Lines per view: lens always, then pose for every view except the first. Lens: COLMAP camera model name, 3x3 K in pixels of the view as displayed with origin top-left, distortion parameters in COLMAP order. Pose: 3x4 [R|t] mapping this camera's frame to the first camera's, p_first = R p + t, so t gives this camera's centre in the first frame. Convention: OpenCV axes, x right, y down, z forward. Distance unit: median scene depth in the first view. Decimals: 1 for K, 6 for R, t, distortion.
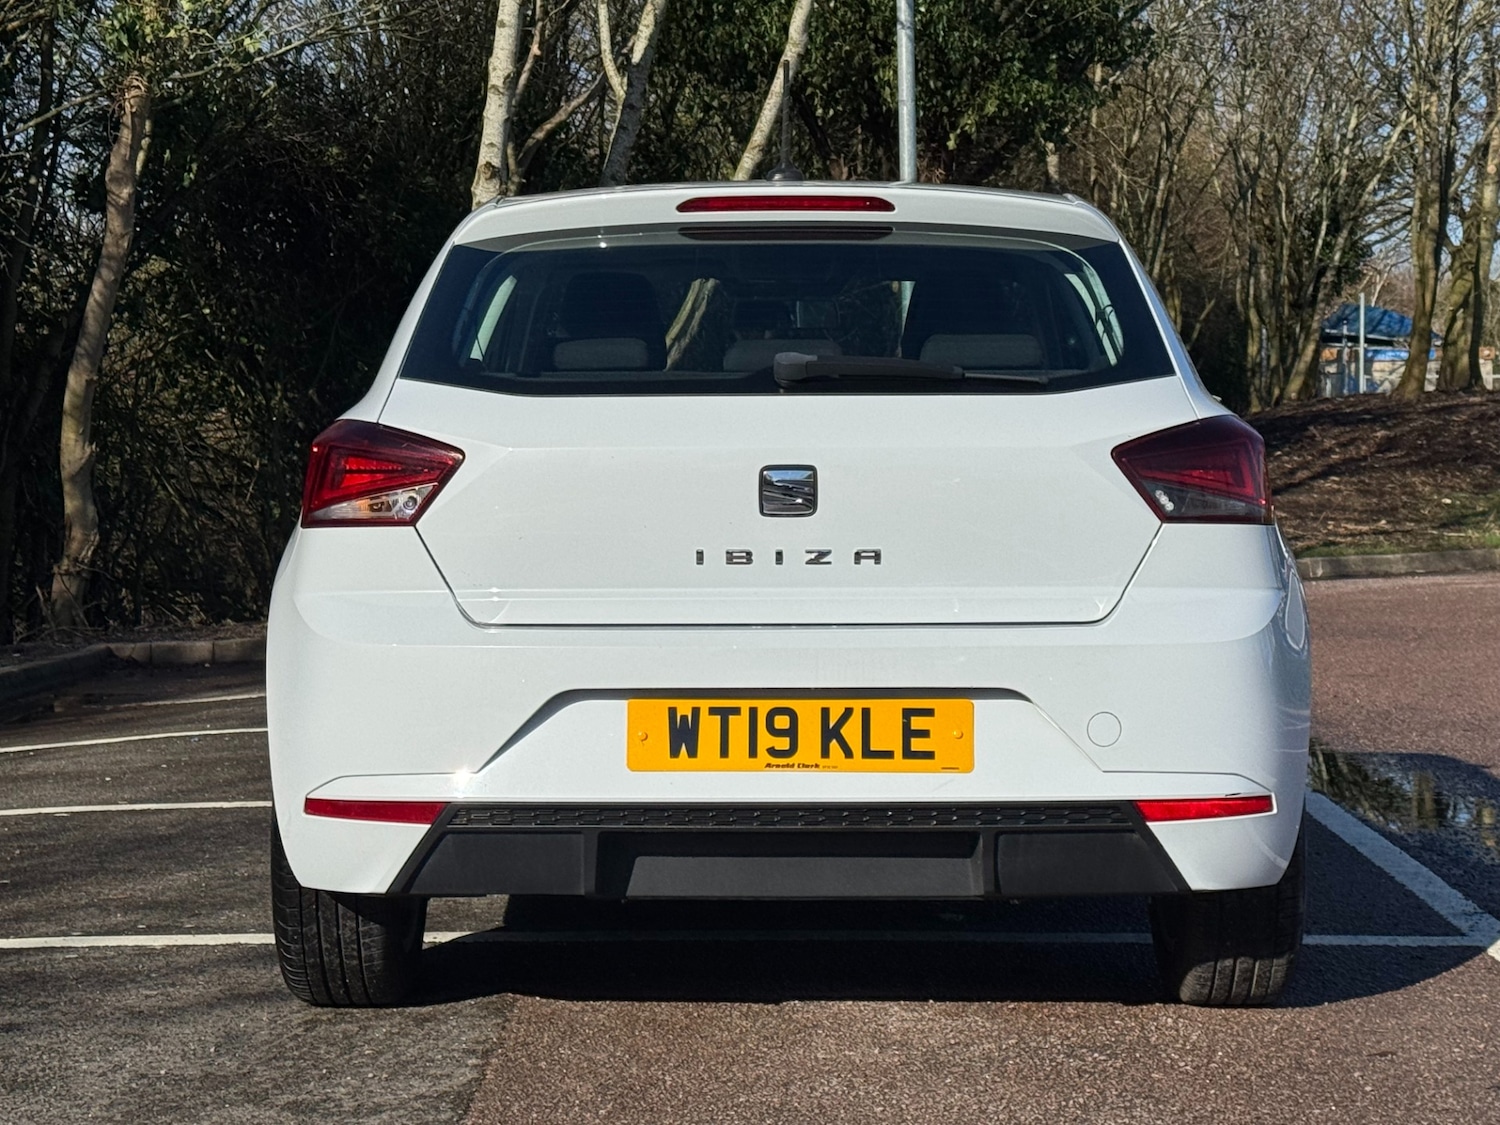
lens RADIAL K [[3197.3, 0, 750.0], [0, 3197.3, 562.5], [0, 0, 1]] dist [0.136489, 0.437762]
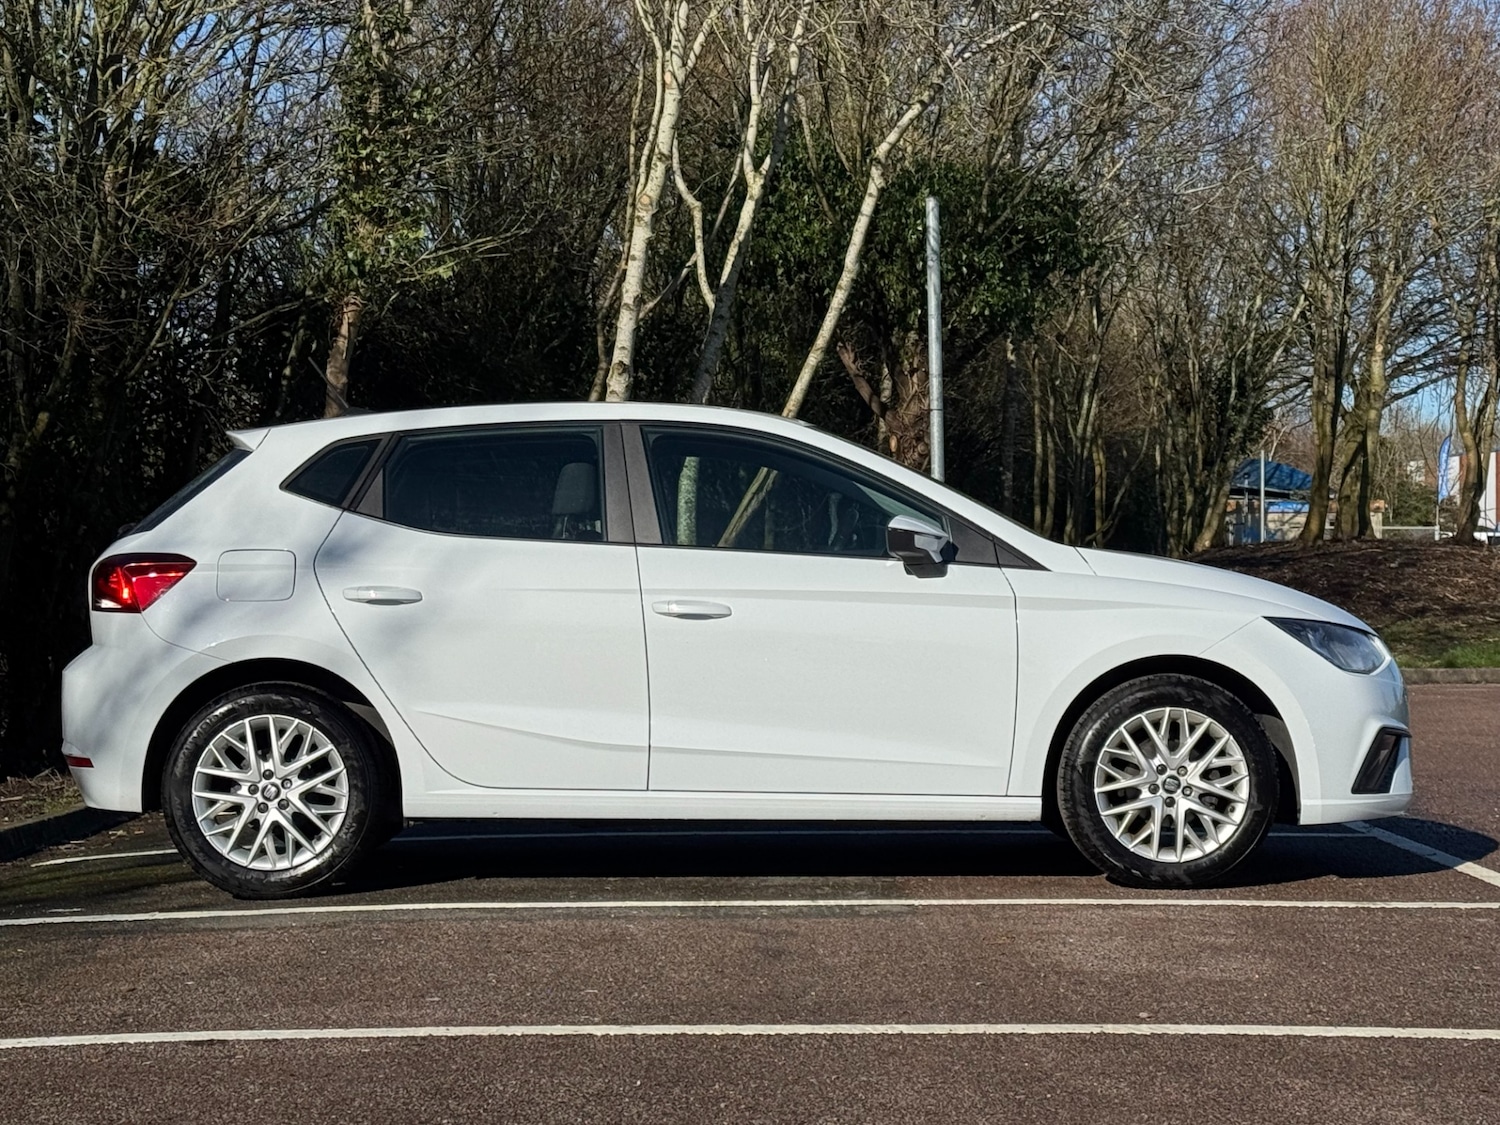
lens RADIAL K [[3197.3, 0, 750.0], [0, 3197.3, 562.5], [0, 0, 1]] dist [0.136489, 0.437762]
pose [[0.999489, 0.004353, 0.031672, -0.048895], [-0.002900, 0.998947, -0.045790, 0.012274], [-0.031838, 0.045675, 0.998449, -0.215314]]
